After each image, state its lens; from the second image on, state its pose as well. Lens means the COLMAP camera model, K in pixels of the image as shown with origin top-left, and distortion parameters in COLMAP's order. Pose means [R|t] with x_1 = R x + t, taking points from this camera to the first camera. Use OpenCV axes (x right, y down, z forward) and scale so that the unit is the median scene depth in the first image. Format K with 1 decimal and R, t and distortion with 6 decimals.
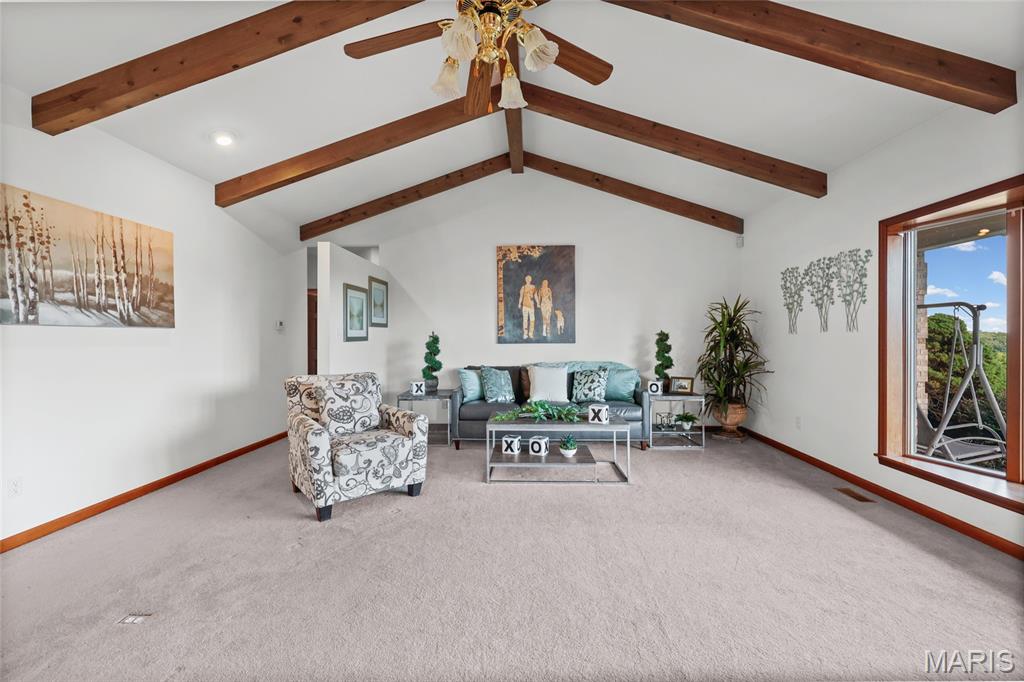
lens RADIAL K [[411.4, 0, 512.0], [0, 411.4, 341.0], [0, 0, 1]] dist [-0.003586, -0.000497]
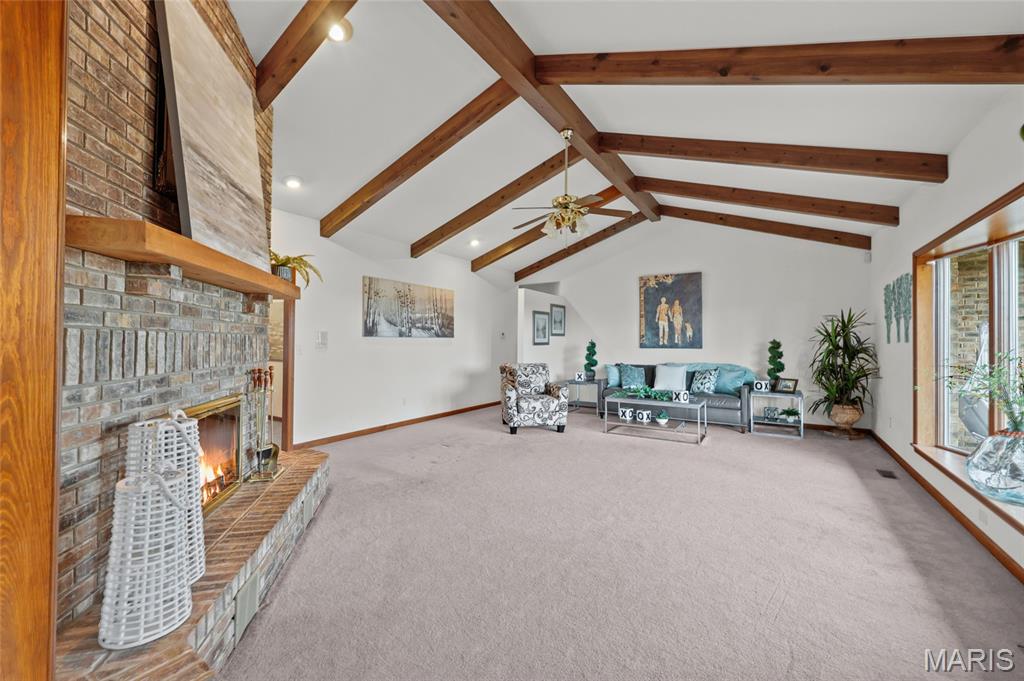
lens RADIAL K [[411.4, 0, 512.0], [0, 411.4, 340.5], [0, 0, 1]] dist [-0.003586, -0.000497]
pose [[0.866225, 0.006774, -0.499609, 0.316474], [-0.012451, 0.999890, -0.008030, -0.003505], [0.499499, 0.013177, 0.866214, -0.441749]]
